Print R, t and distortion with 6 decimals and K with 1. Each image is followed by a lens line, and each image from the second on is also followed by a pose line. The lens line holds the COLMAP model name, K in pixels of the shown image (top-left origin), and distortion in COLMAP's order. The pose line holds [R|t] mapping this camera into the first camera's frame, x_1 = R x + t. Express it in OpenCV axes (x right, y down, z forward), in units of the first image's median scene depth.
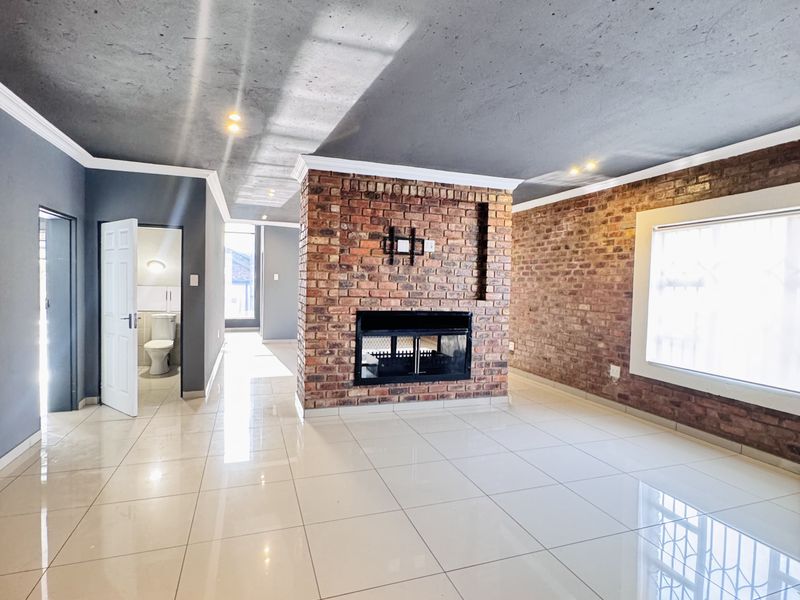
lens RADIAL K [[428.6, 0, 400.0], [0, 428.6, 300.0], [0, 0, 1]] dist [-0.005338, 0.002999]
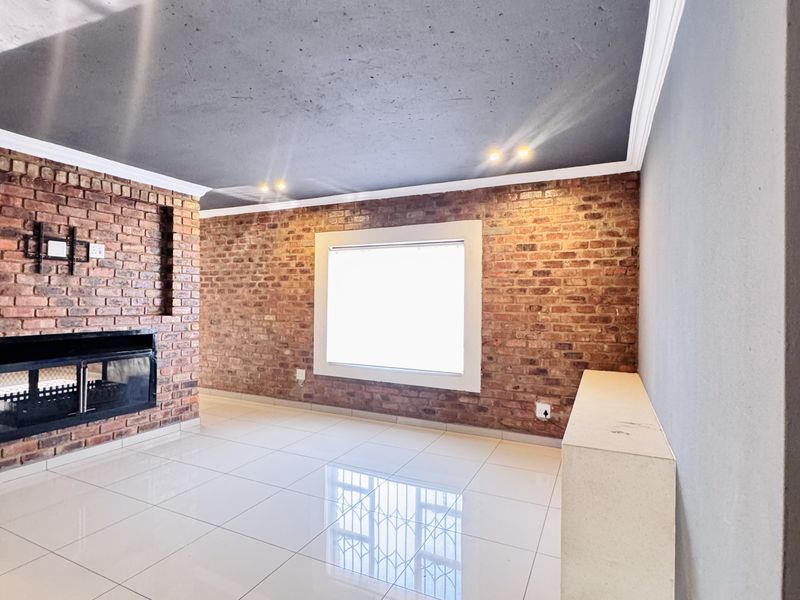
lens RADIAL K [[428.6, 0, 400.0], [0, 428.6, 300.0], [0, 0, 1]] dist [-0.005338, 0.002999]
pose [[0.707325, -0.017907, 0.706661, -0.097884], [0.034461, 0.999364, -0.009169, -0.006889], [-0.706048, 0.030838, 0.707492, 0.030747]]
